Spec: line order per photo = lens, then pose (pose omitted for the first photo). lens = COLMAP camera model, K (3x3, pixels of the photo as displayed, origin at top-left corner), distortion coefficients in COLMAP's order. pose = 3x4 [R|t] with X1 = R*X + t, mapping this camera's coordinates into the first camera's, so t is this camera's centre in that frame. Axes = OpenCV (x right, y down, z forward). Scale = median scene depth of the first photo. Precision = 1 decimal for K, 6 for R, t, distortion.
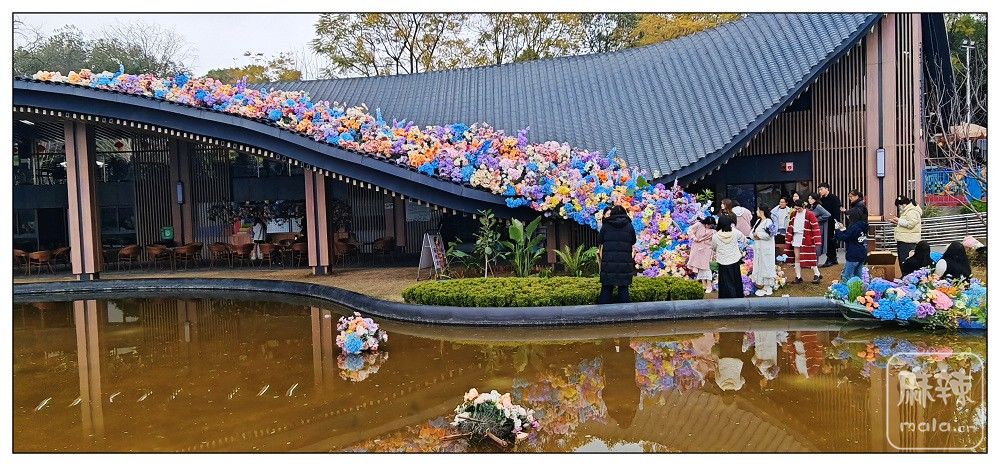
lens RADIAL K [[734.5, 0, 500.0], [0, 734.5, 233.0], [0, 0, 1]] dist [-0.009736, -0.001508]
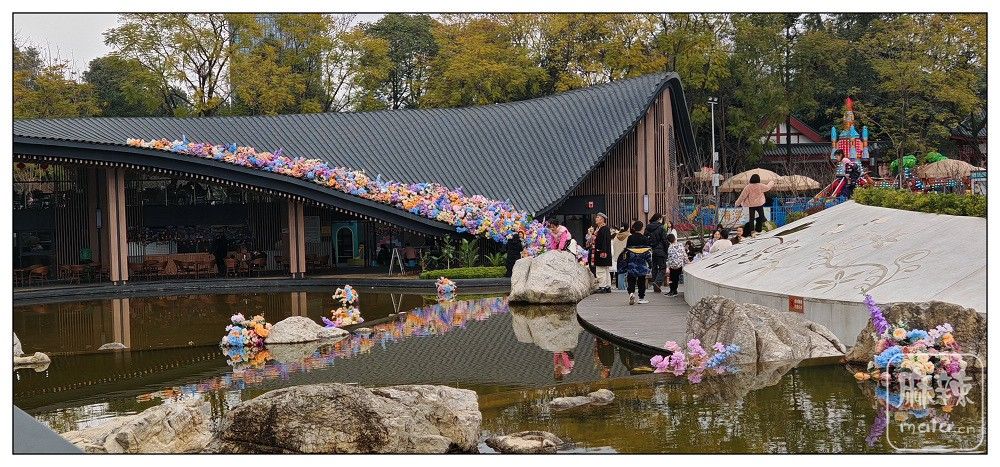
lens RADIAL K [[1146.3, 0, 500.0], [0, 1146.3, 233.5], [0, 0, 1]] dist [0.005380, -0.000088]
pose [[0.943494, 0.001709, 0.331384, -0.807506], [0.007881, 0.999588, -0.027591, 0.045709], [-0.331295, 0.028644, 0.943092, -1.658554]]
